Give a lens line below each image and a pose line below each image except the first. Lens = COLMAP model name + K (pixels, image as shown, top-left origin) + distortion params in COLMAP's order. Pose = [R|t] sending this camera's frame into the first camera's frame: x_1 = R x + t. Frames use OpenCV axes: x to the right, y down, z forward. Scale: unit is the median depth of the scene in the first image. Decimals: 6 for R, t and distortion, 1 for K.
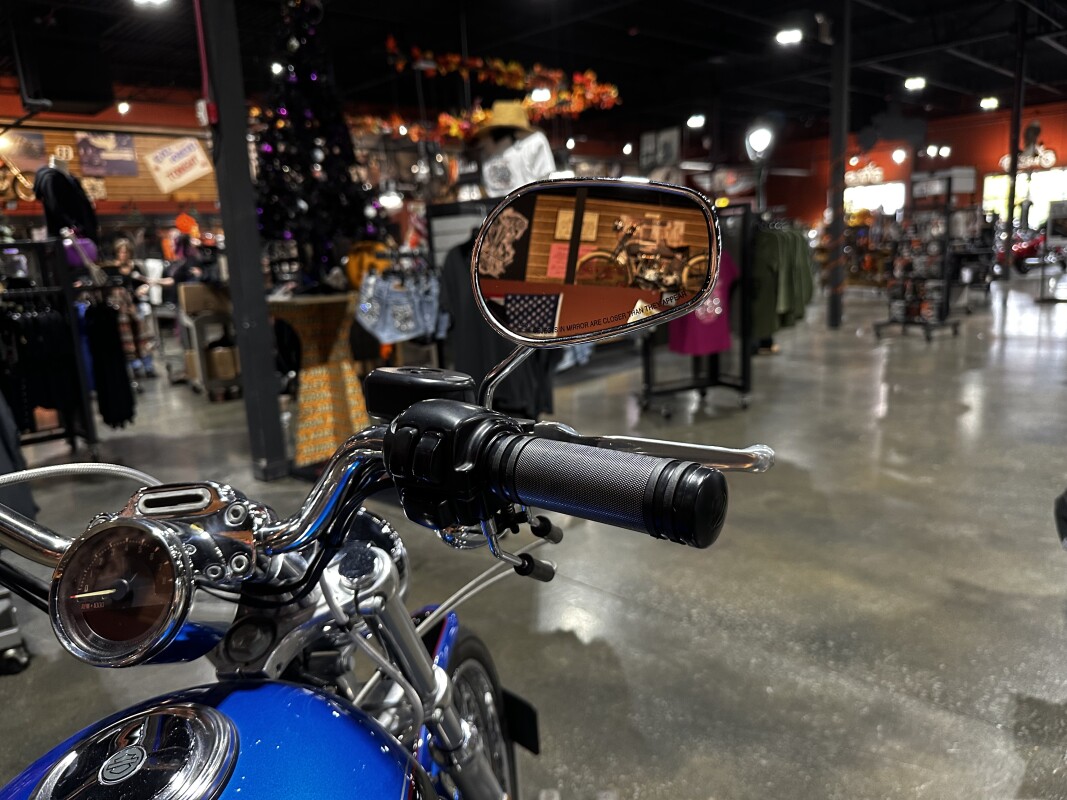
lens RADIAL K [[766.7, 0, 527.8], [0, 766.7, 395.3], [0, 0, 1]] dist [-0.003199, -0.003353]
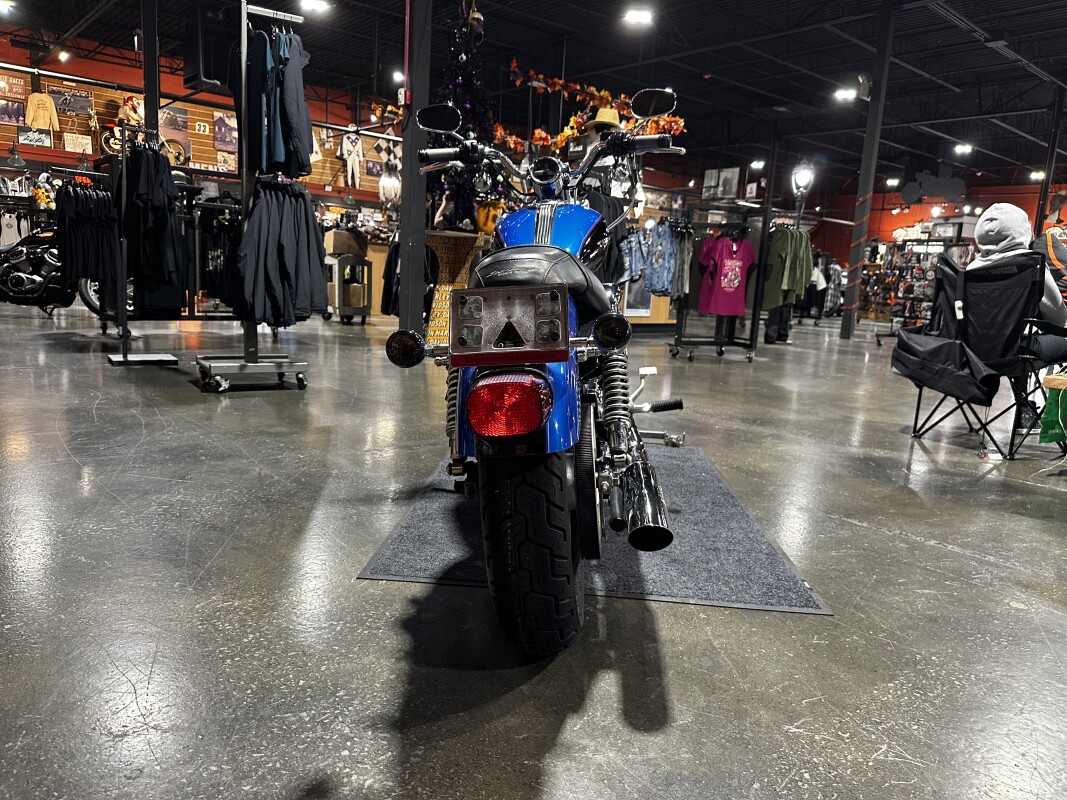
lens RADIAL K [[765.4, 0, 534.2], [0, 765.4, 405.8], [0, 0, 1]] dist [0.036075, -0.042379]
pose [[0.991773, 0.120333, -0.043652, -0.015040], [-0.121350, 0.992378, -0.021438, 0.116817], [0.040740, 0.026559, 0.998817, -0.240769]]
